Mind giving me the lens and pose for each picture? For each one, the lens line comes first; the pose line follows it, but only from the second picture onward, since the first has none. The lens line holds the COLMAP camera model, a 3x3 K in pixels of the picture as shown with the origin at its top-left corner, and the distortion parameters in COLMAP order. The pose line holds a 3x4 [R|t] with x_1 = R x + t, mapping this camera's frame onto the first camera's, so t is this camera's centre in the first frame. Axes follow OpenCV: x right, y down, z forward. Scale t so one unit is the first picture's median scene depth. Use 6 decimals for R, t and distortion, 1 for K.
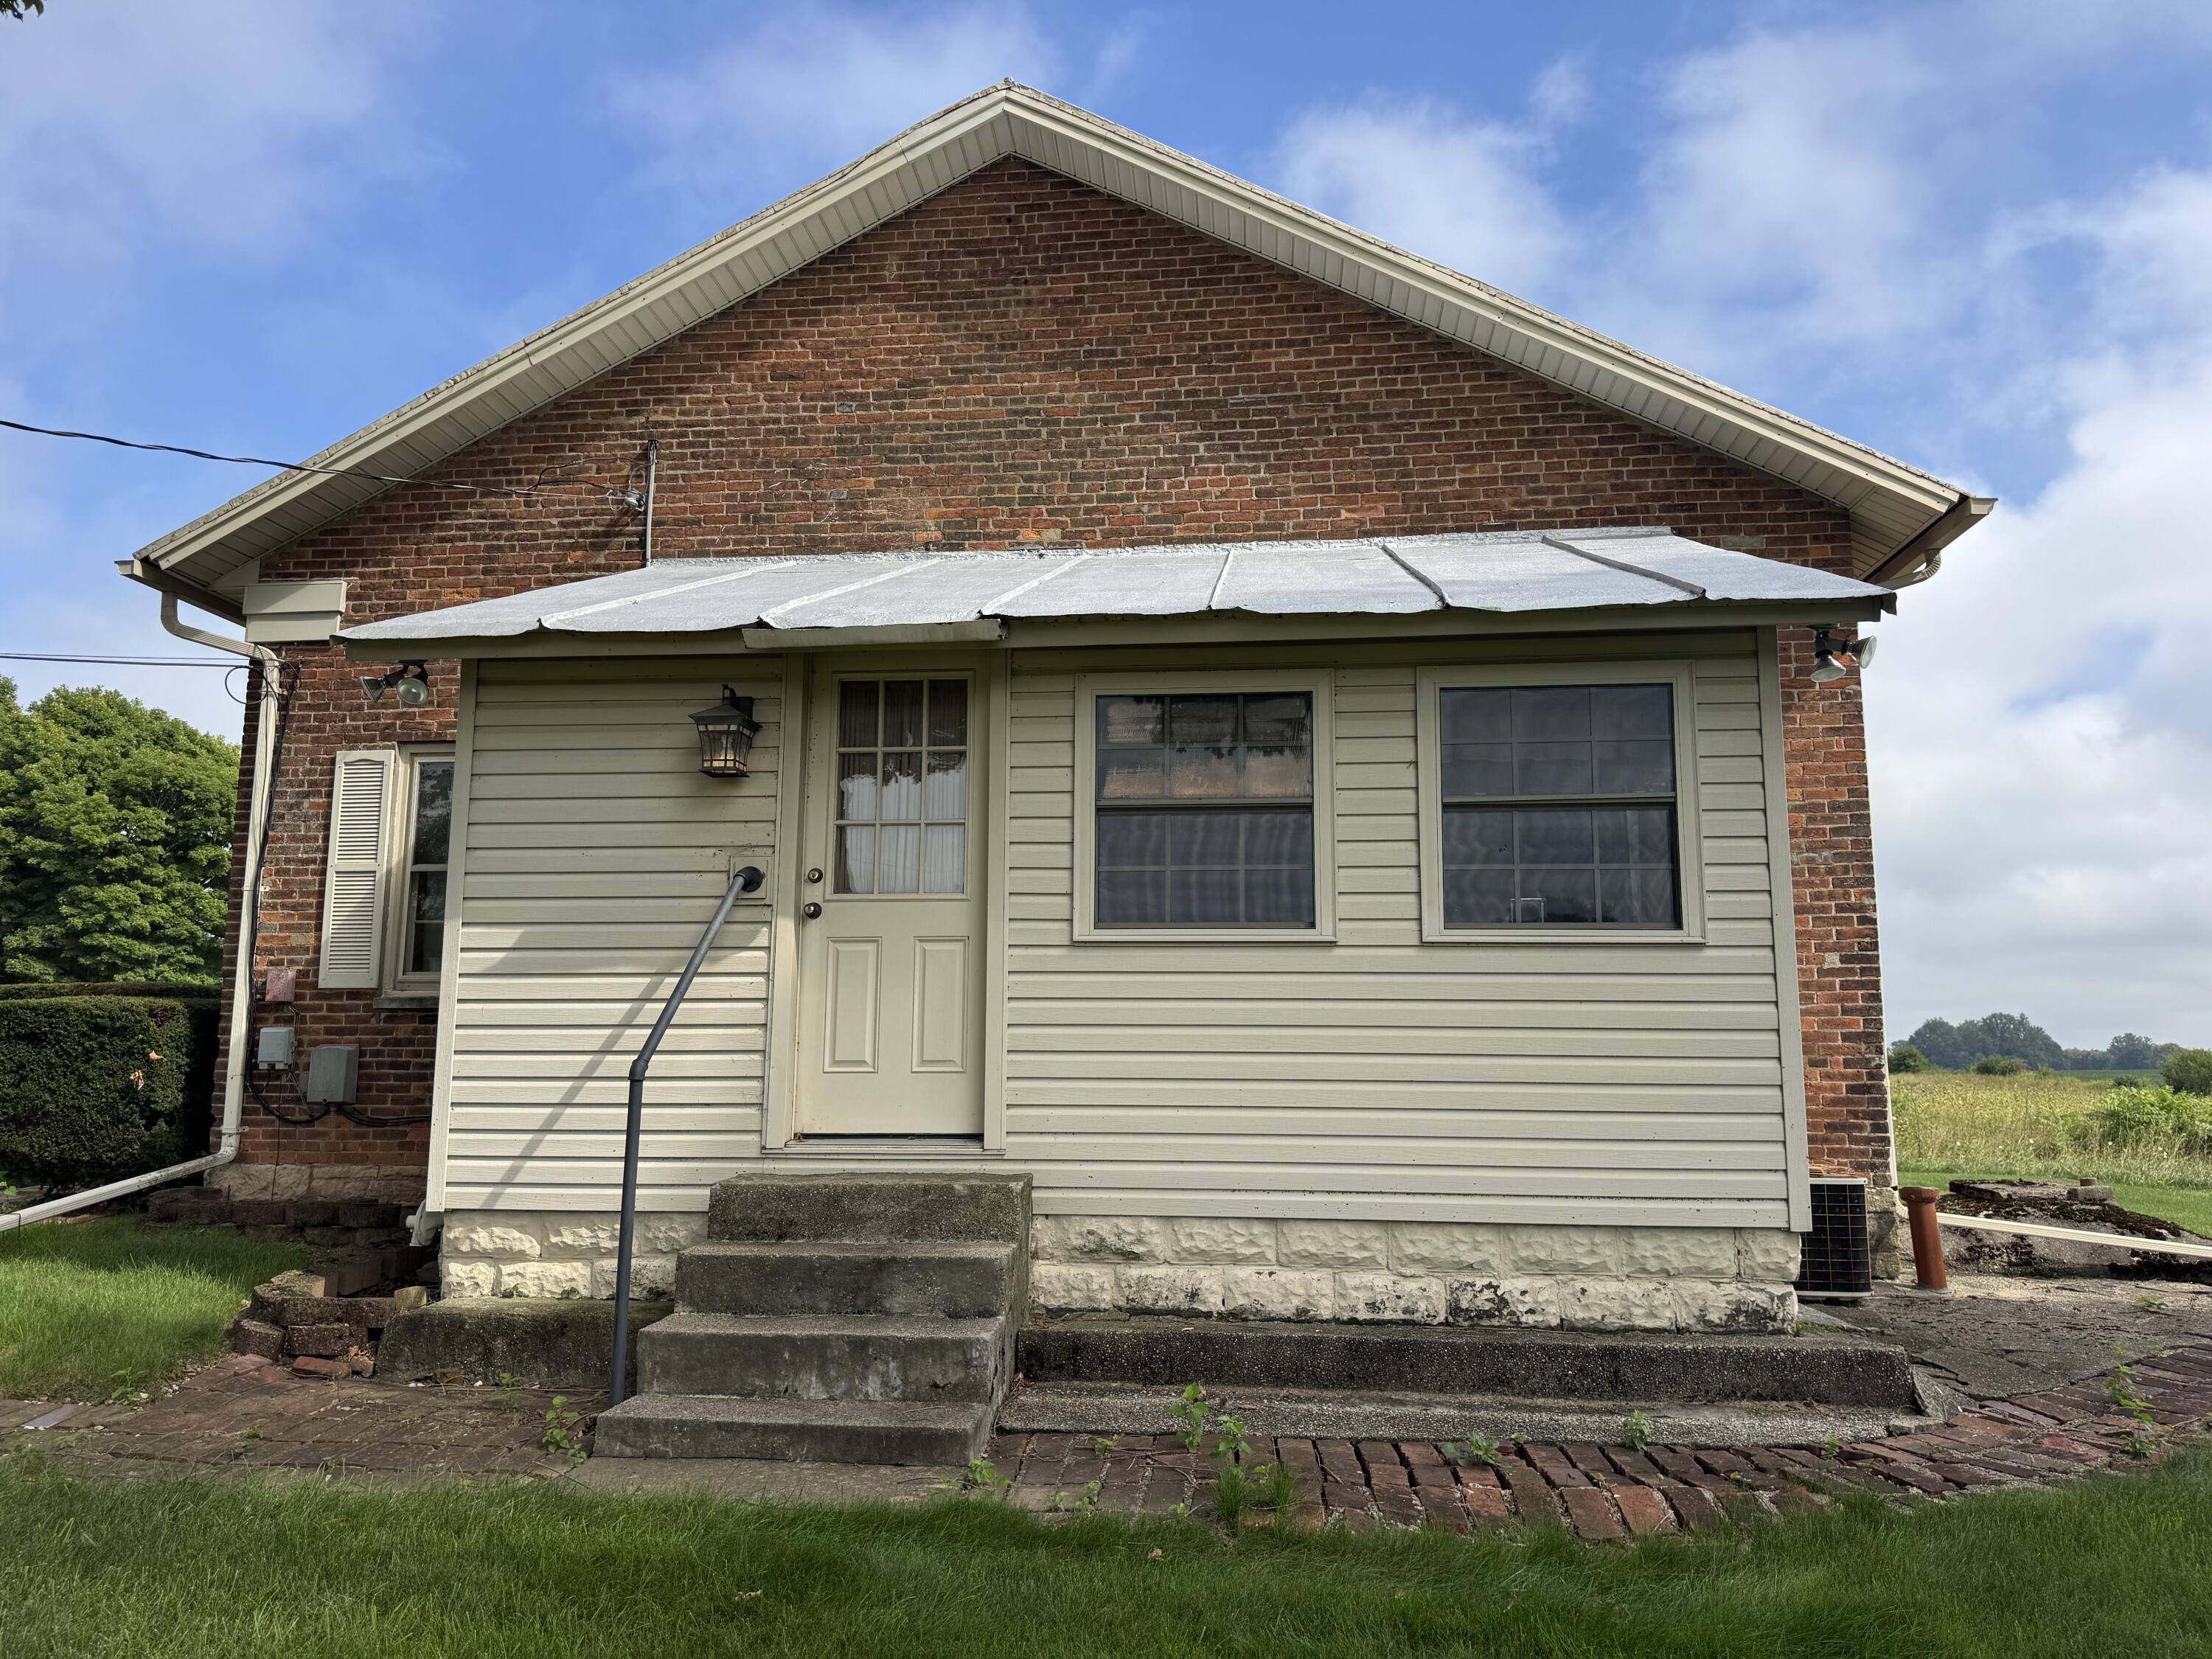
lens RADIAL K [[1531.9, 0, 1119.4], [0, 1531.9, 843.6], [0, 0, 1]] dist [0.066561, -0.102754]
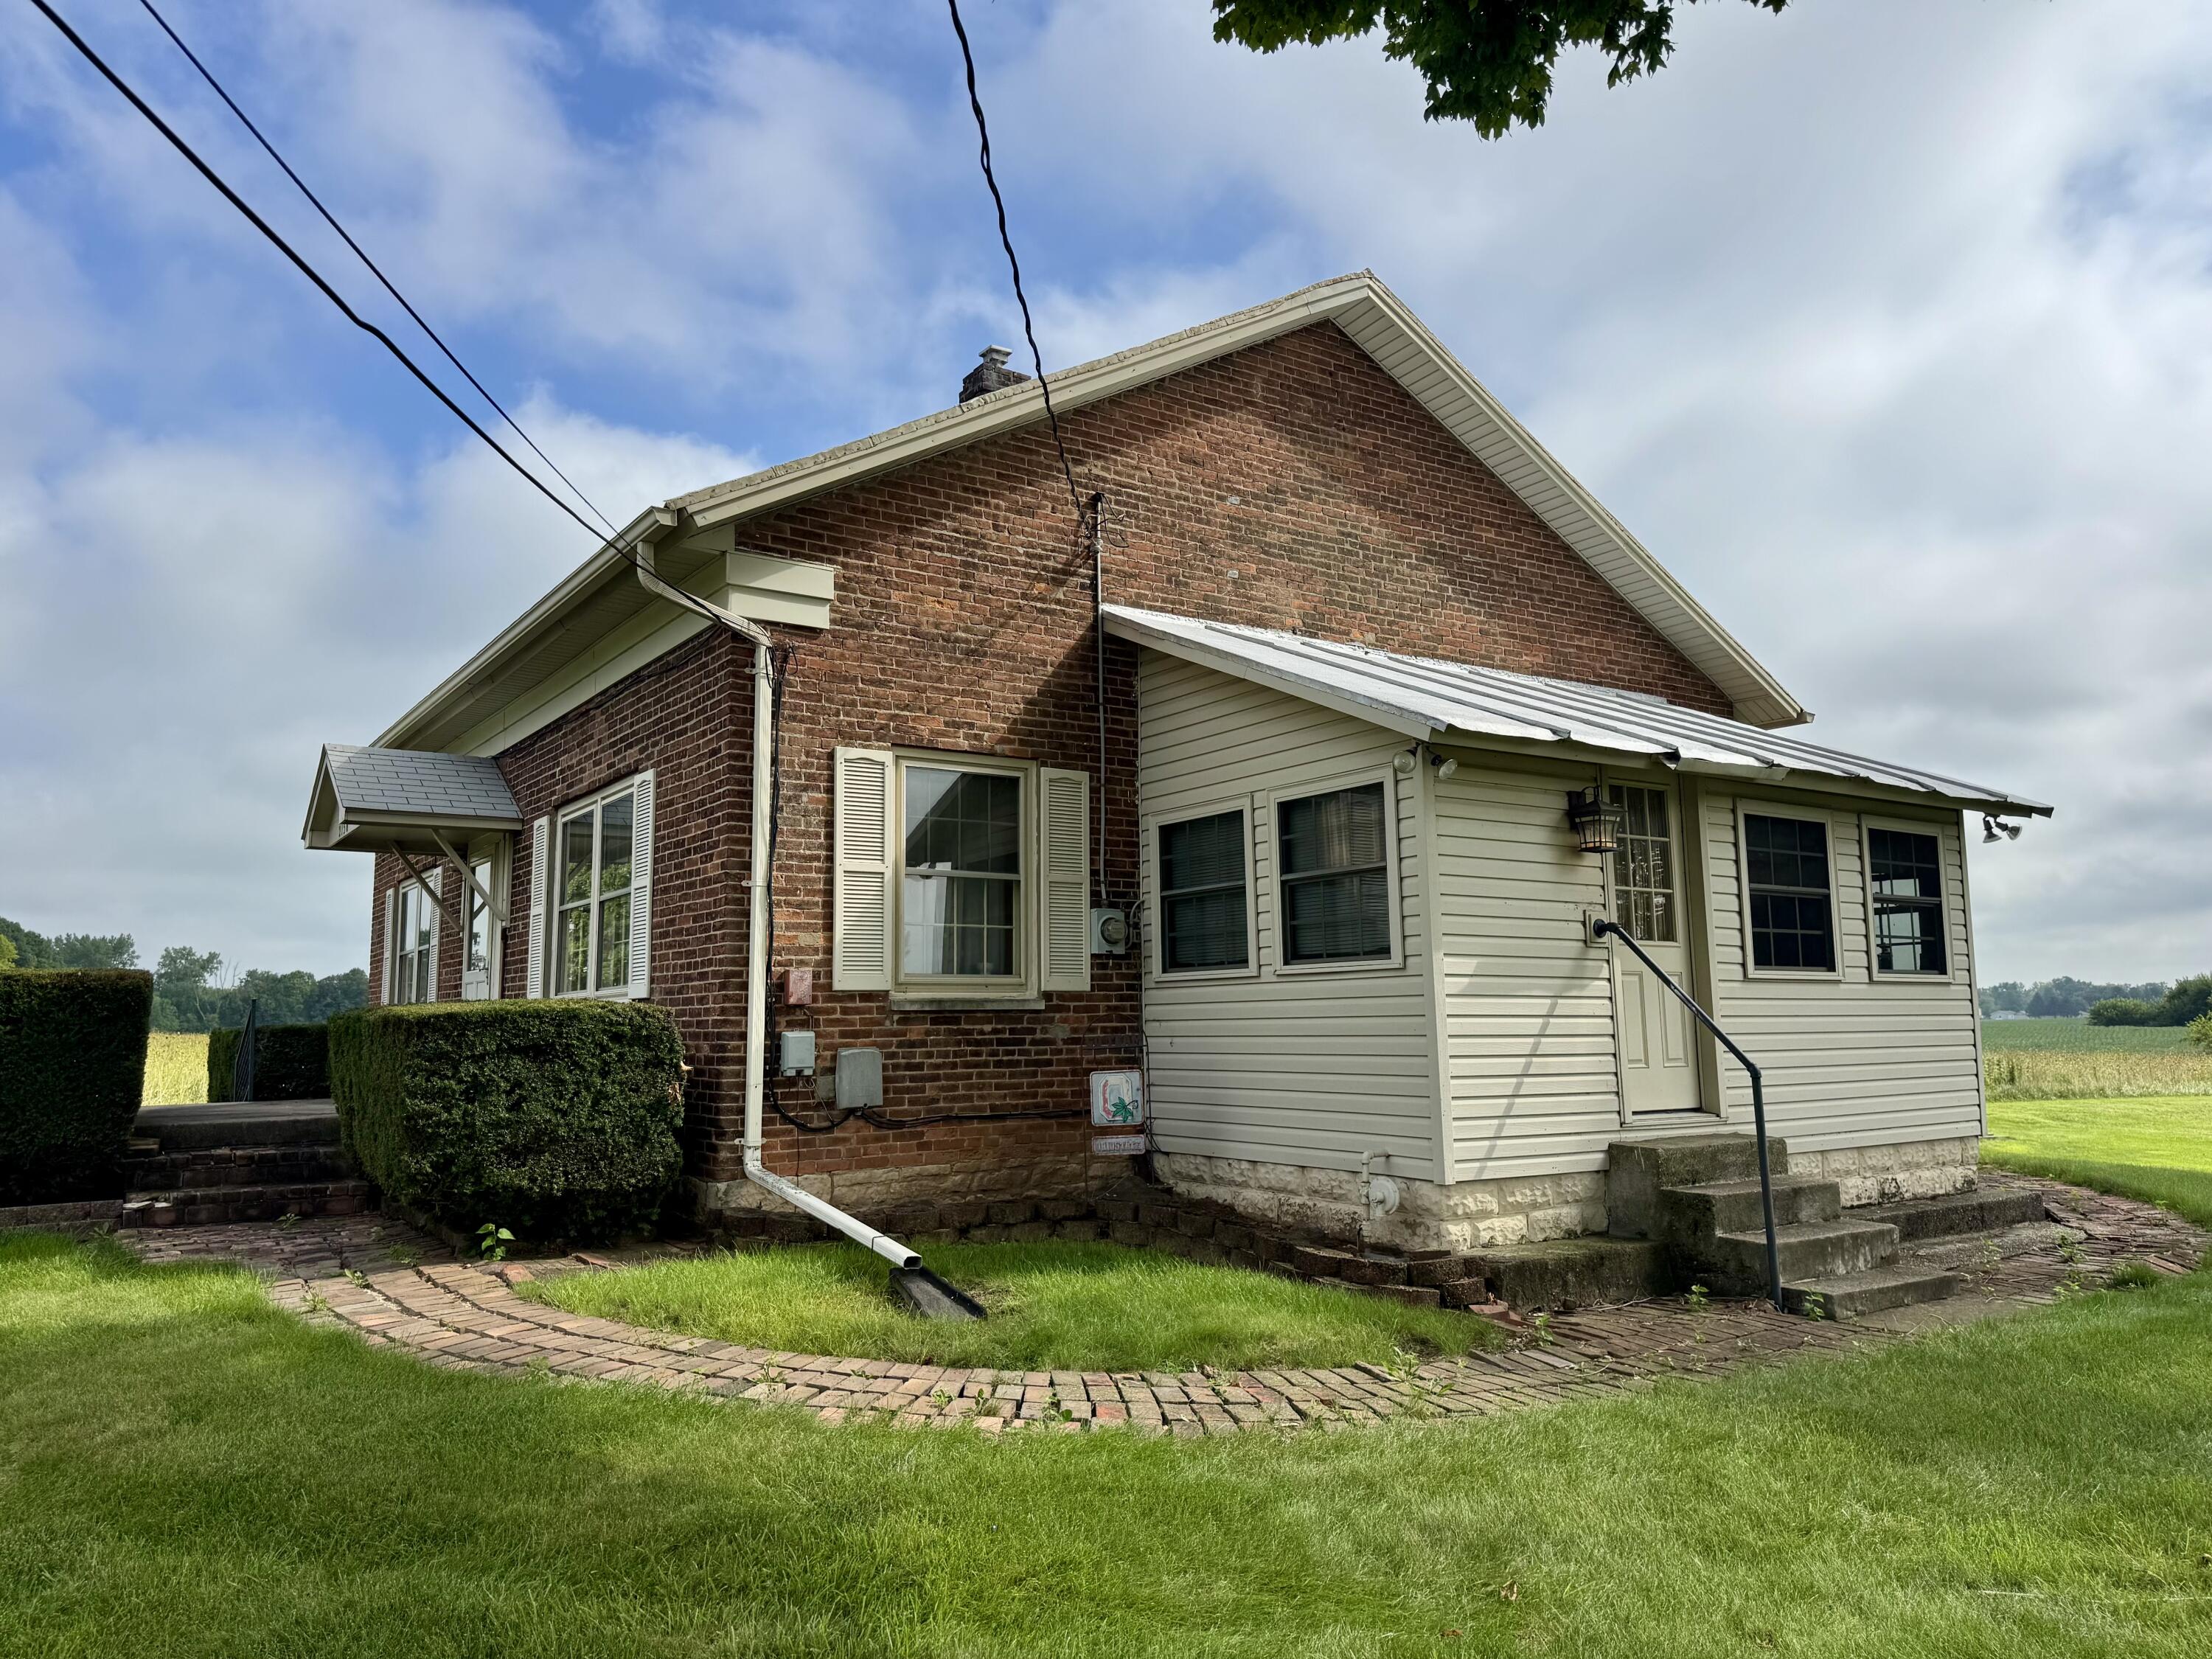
lens RADIAL K [[1531.9, 0, 1111.1], [0, 1531.9, 820.5], [0, 0, 1]] dist [0.066561, -0.102754]
pose [[0.766543, 0.071943, 0.638151, -1.006875], [-0.079820, 0.996673, -0.016482, -0.011232], [-0.637213, -0.038303, 0.769735, 0.147807]]
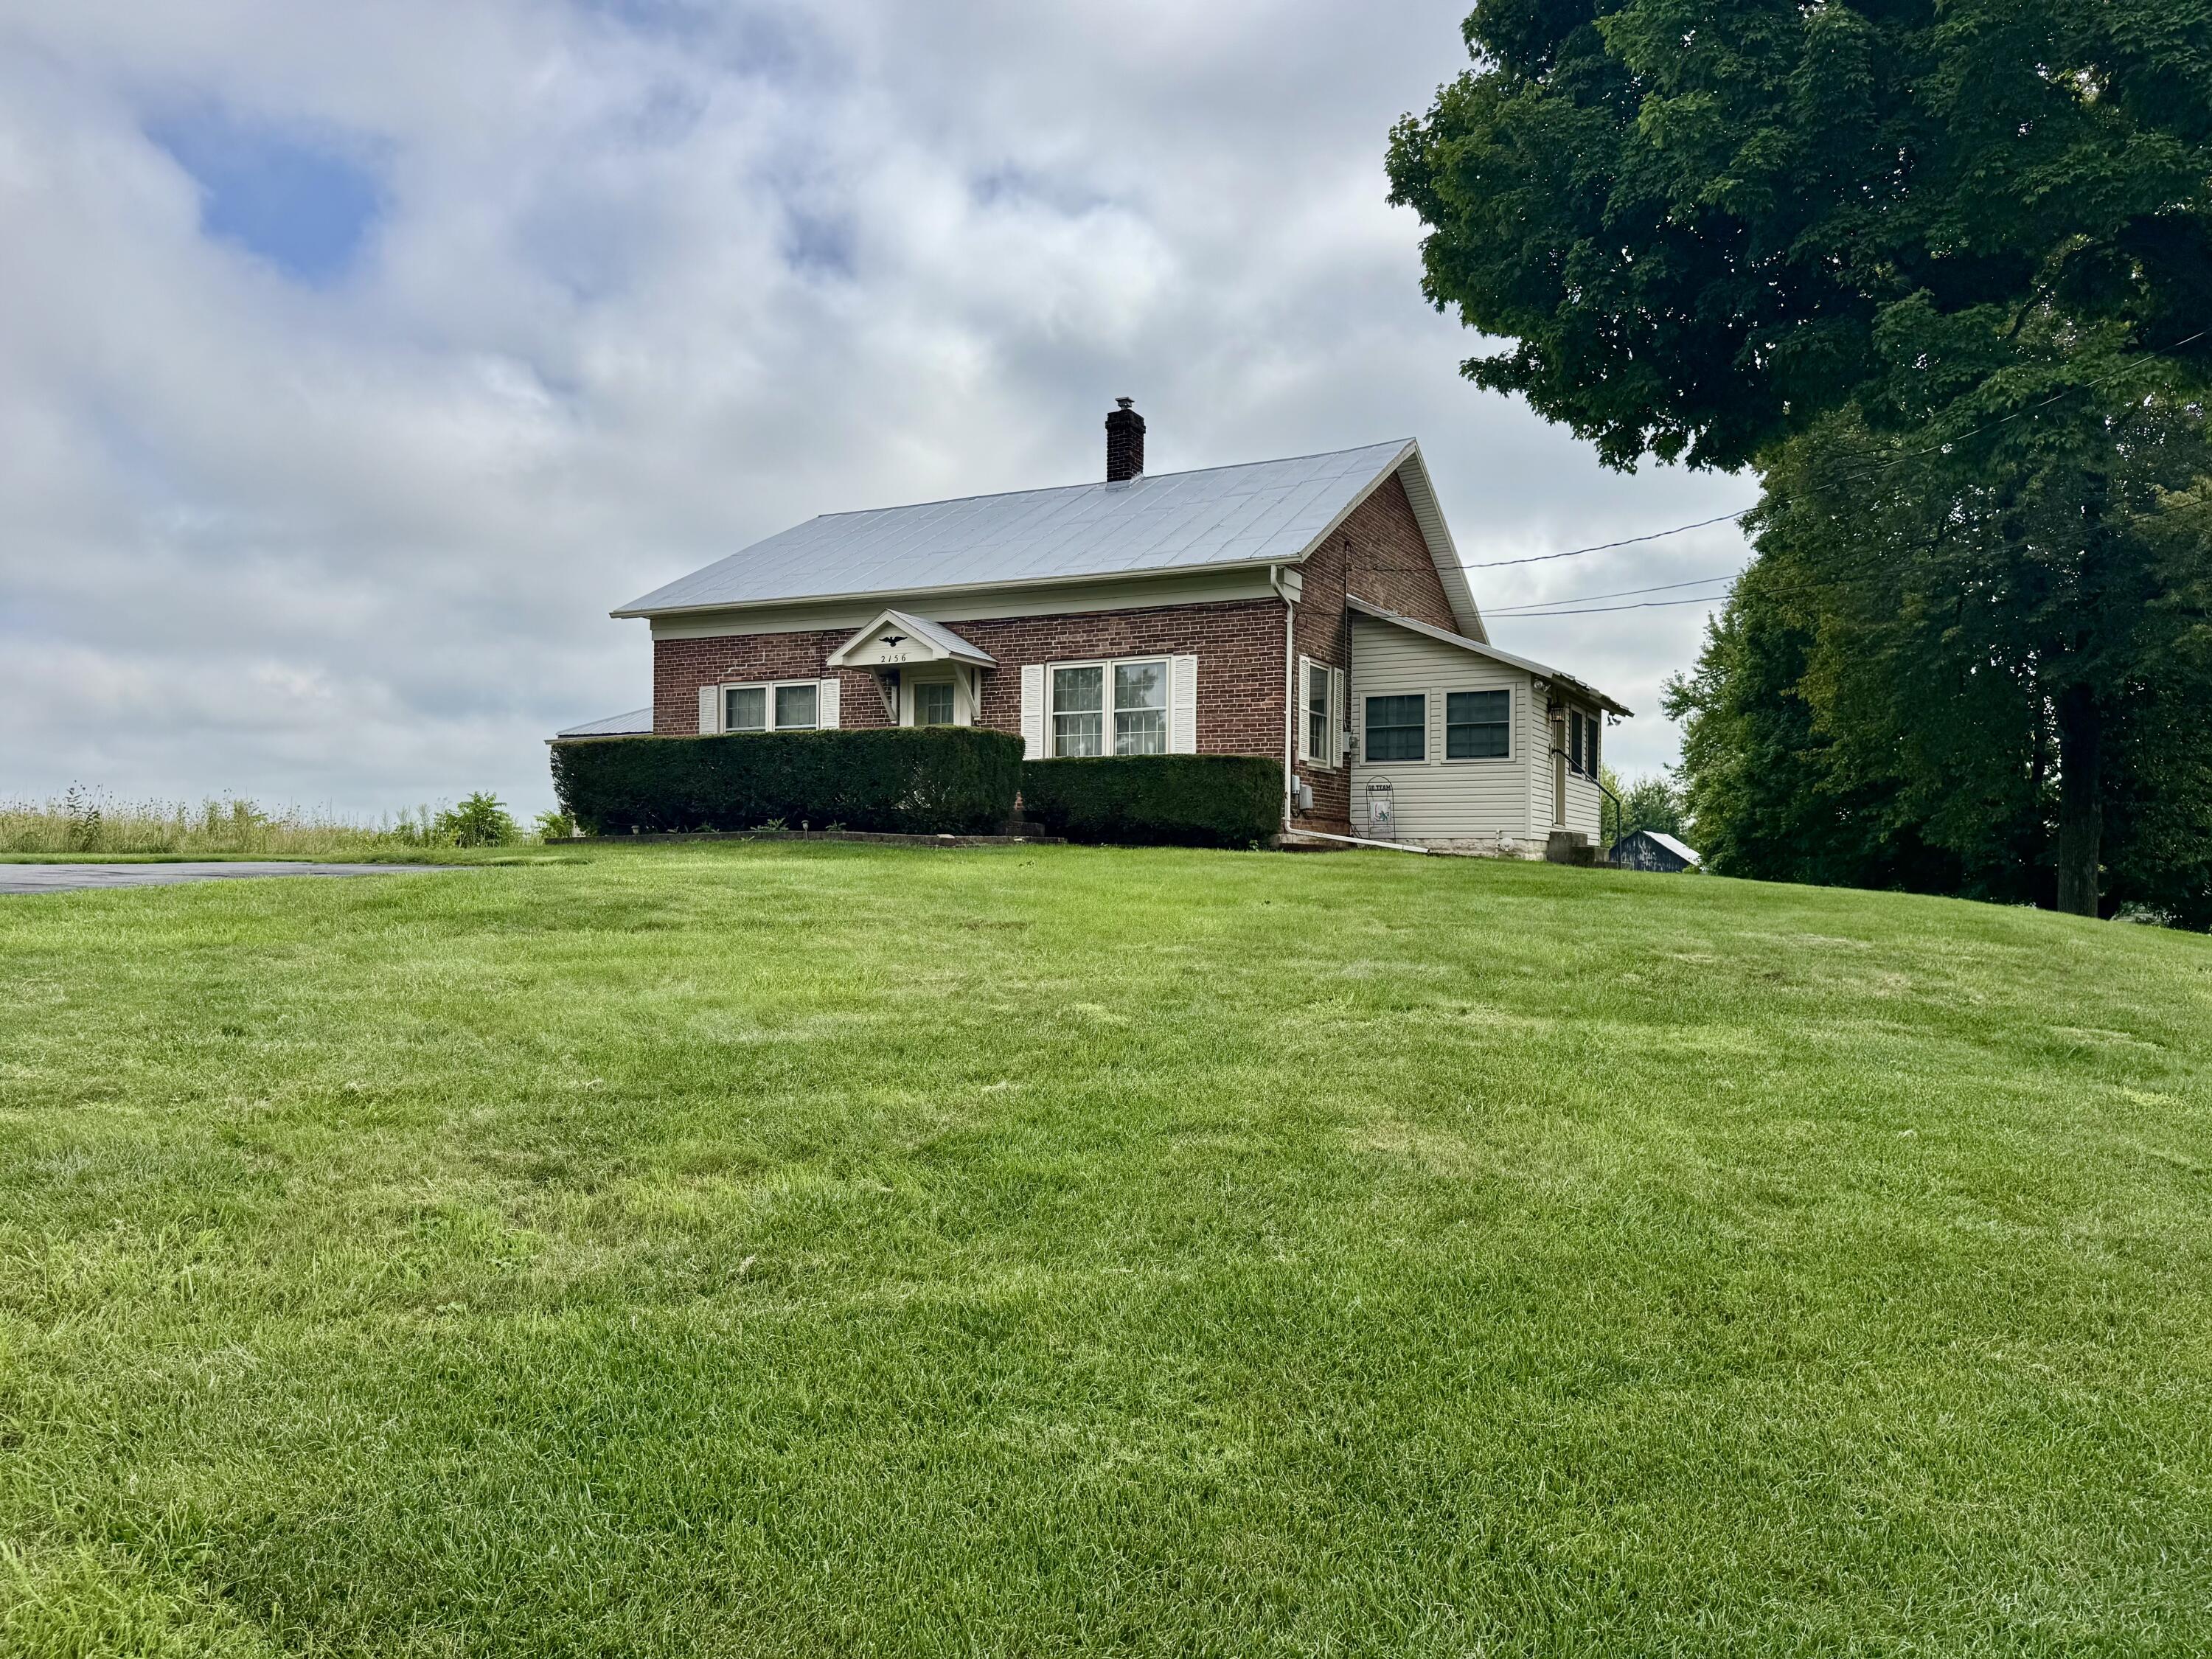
lens RADIAL K [[1531.9, 0, 1112.2], [0, 1531.9, 838.3], [0, 0, 1]] dist [0.066561, -0.102754]
pose [[0.369917, 0.015607, 0.928934, -2.736469], [-0.143111, 0.988883, 0.040375, 0.155711], [-0.917977, -0.147876, 0.368038, 0.398064]]
